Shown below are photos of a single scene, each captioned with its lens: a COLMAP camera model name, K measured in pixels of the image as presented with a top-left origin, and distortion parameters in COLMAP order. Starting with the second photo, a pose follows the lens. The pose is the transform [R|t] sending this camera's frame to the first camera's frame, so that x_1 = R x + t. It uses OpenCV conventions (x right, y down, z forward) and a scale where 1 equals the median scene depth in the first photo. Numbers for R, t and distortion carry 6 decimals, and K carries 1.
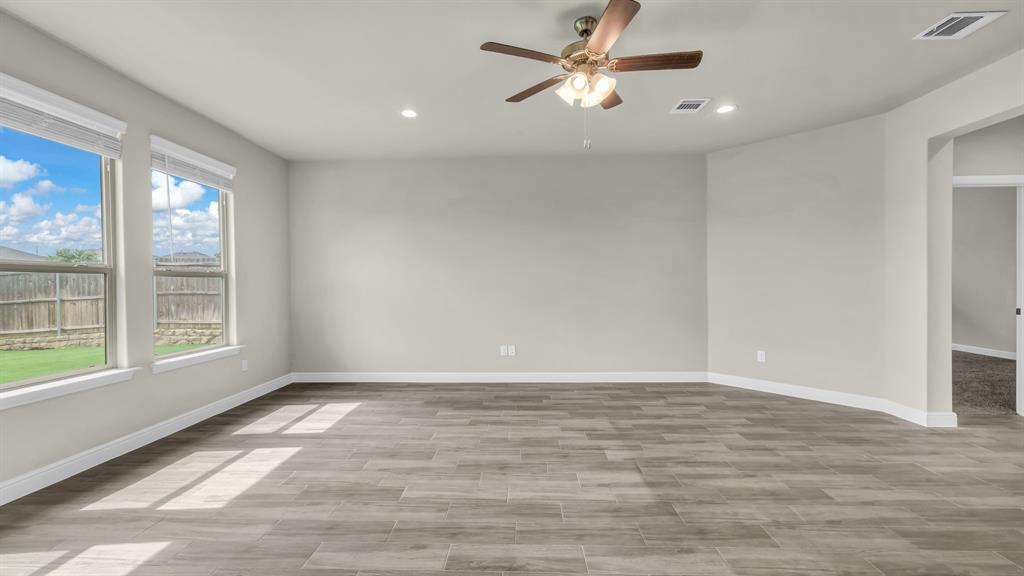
lens RADIAL K [[411.9, 0, 522.4], [0, 411.9, 287.0], [0, 0, 1]] dist [0.004070, 0.000324]
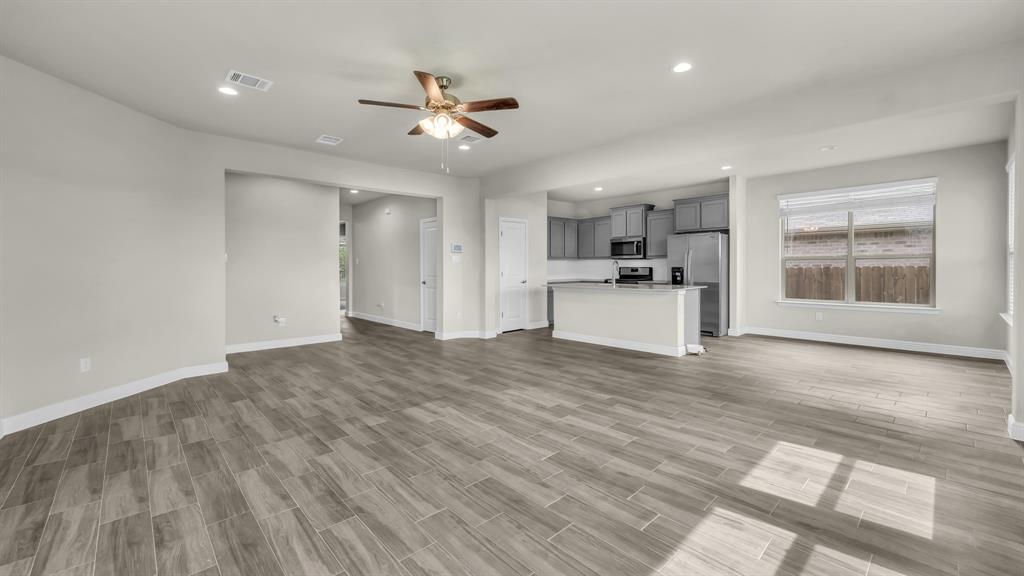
lens RADIAL K [[399.3, 0, 507.3], [0, 399.3, 269.3], [0, 0, 1]] dist [0.001082, -0.000025]
pose [[-0.680477, 0.005433, 0.732749, -0.724918], [0.013829, 0.999890, 0.005430, -0.003797], [-0.732639, 0.013828, -0.680477, 1.314199]]
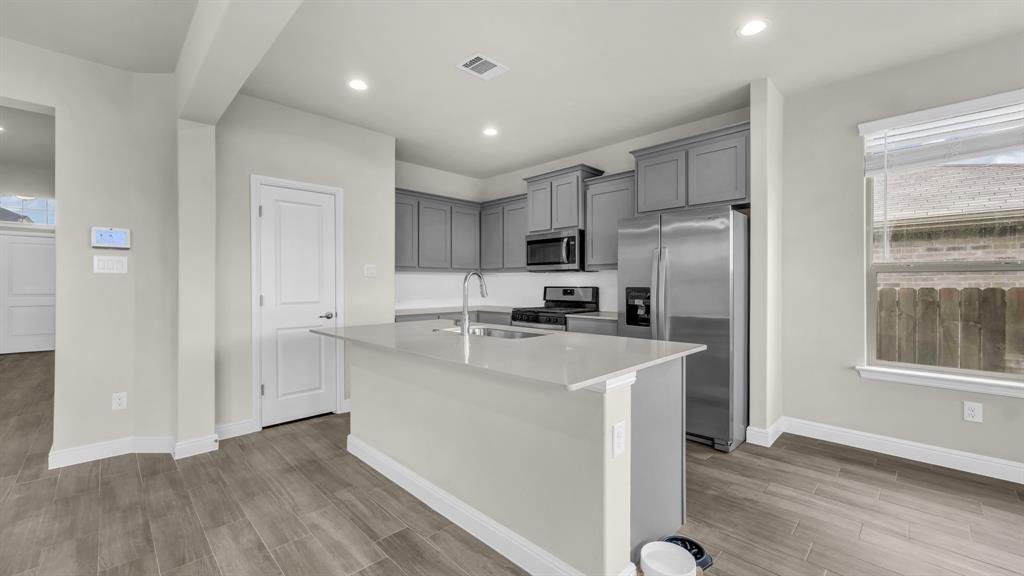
lens RADIAL K [[413.4, 0, 512.0], [0, 413.4, 288.0], [0, 0, 1]] dist [0.002697, 0.000207]
pose [[-0.720167, 0.000871, 0.693800, -0.238980], [0.009000, 0.999927, 0.008087, 0.000192], [-0.693742, 0.012068, -0.720122, 0.082059]]
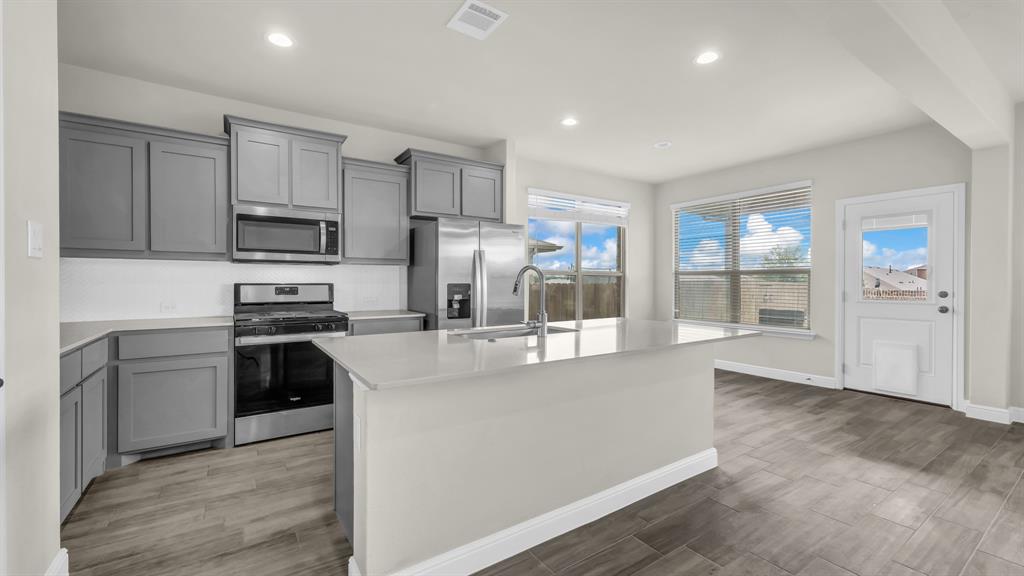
lens RADIAL K [[406.7, 0, 513.3], [0, 406.7, 285.2], [0, 0, 1]] dist [0.007456, 0.000028]
pose [[-0.824433, 0.008597, -0.565894, 0.808126], [-0.000891, 0.999864, 0.016488, -0.004877], [0.565959, 0.014097, -0.824313, 0.129679]]
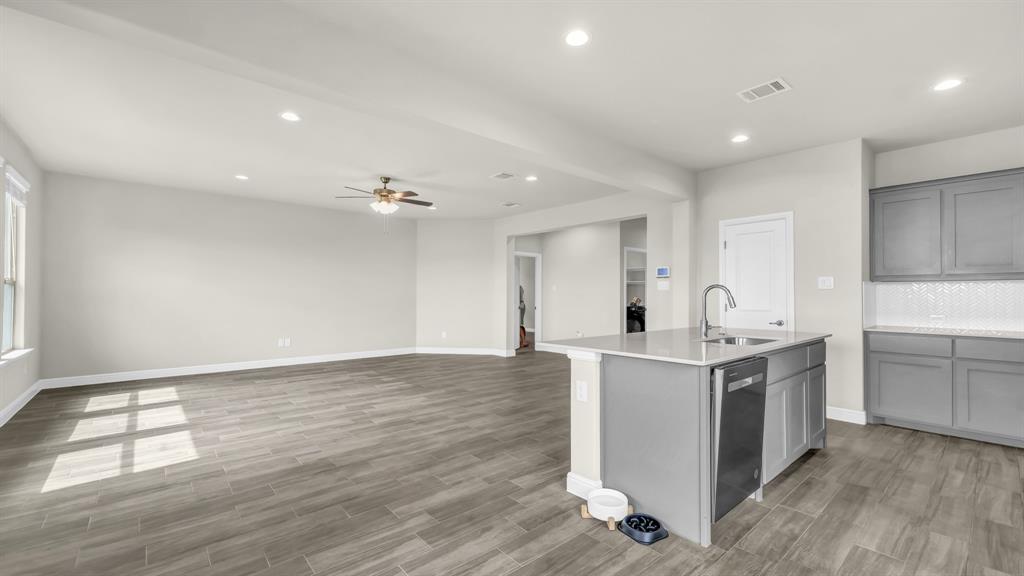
lens RADIAL K [[405.8, 0, 526.6], [0, 405.8, 289.9], [0, 0, 1]] dist [0.000532, 0.000251]
pose [[0.721627, 0.019097, 0.692019, -0.600310], [-0.005123, 0.999739, -0.022247, 0.007488], [-0.692264, 0.012509, 0.721536, -0.825633]]
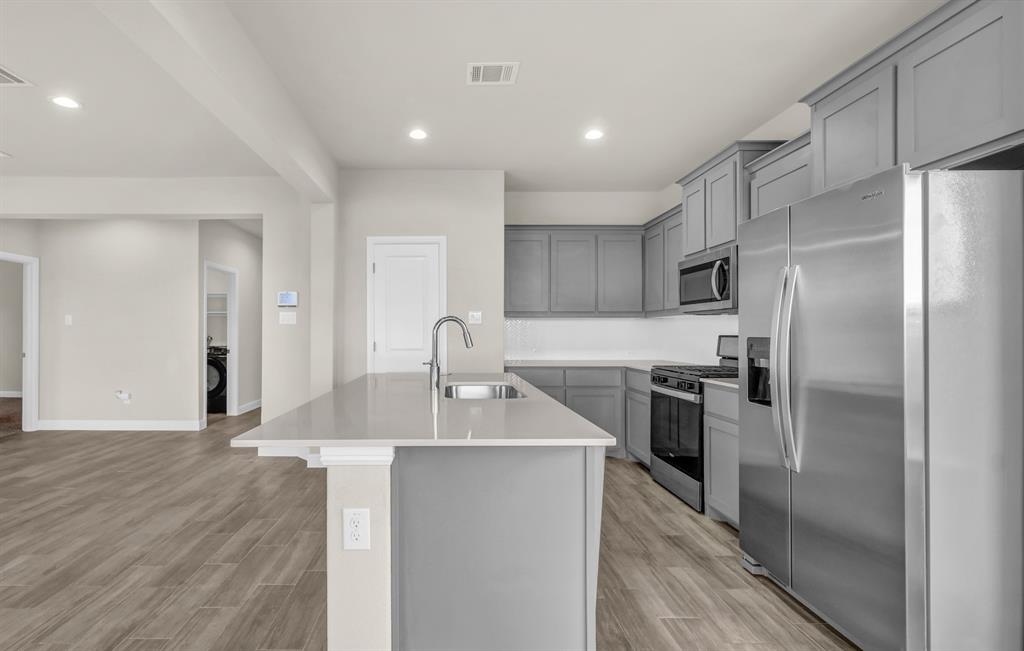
lens RADIAL K [[476.5, 0, 436.8], [0, 476.5, 329.0], [0, 0, 1]] dist [-0.002844, -0.000186]
pose [[-0.003778, 0.013223, 0.999905, -0.440852], [0.005191, 0.999899, -0.013204, 0.004309], [-0.999979, 0.005140, -0.003846, -0.437095]]
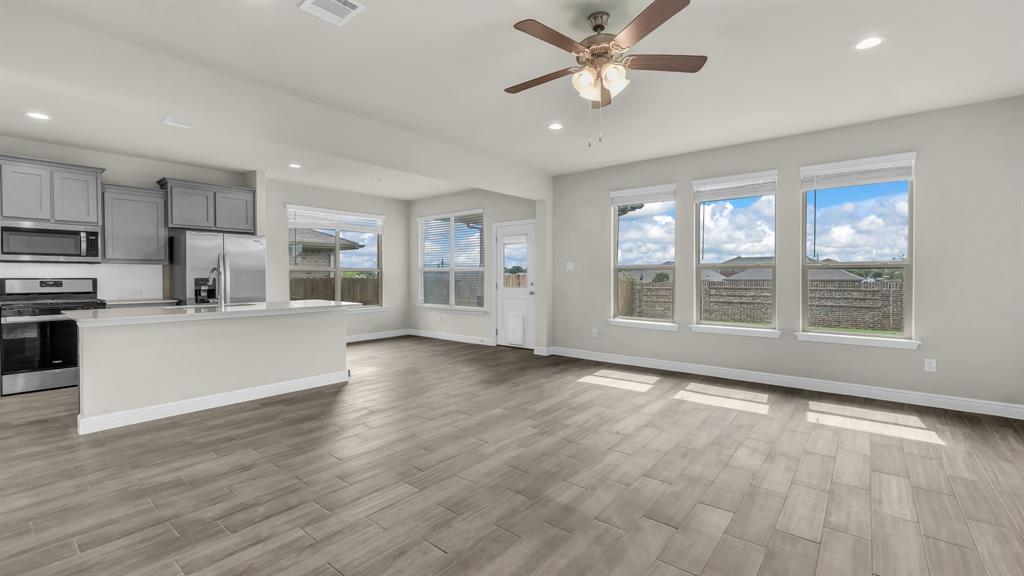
lens RADIAL K [[436.6, 0, 506.8], [0, 436.6, 284.5], [0, 0, 1]] dist [-0.014303, 0.010513]
pose [[-0.642778, 0.019255, -0.765811, 0.833363], [-0.002588, 0.999624, 0.027307, -0.014954], [0.766048, 0.019534, -0.642486, 1.130262]]
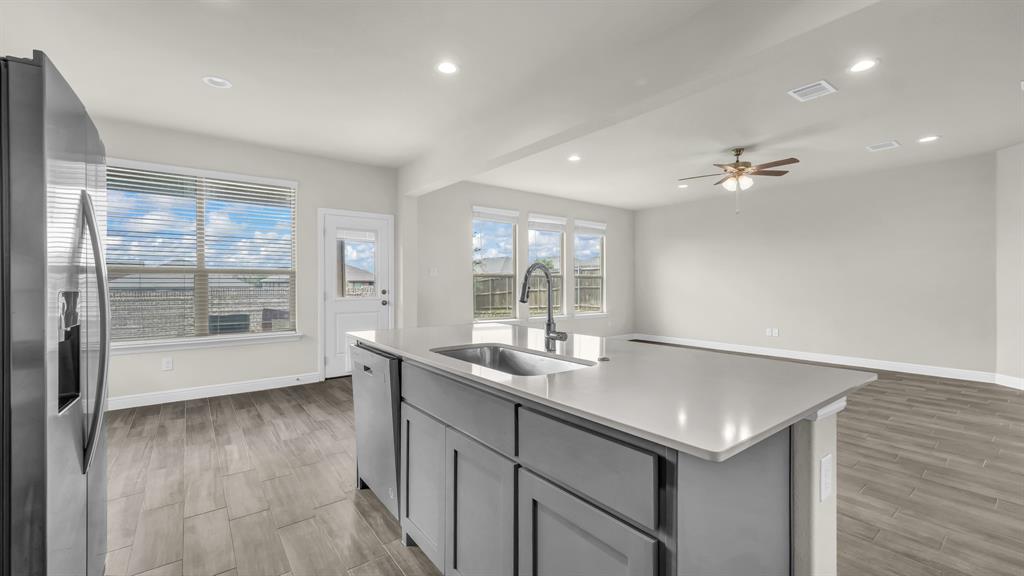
lens RADIAL K [[438.8, 0, 512.0], [0, 438.8, 288.0], [0, 0, 1]] dist [0.009252, 0.000391]
pose [[0.632707, 0.013761, -0.774269, 0.819848], [-0.007685, 0.999904, 0.011491, 0.000273], [0.774353, -0.001320, 0.632752, -0.860698]]
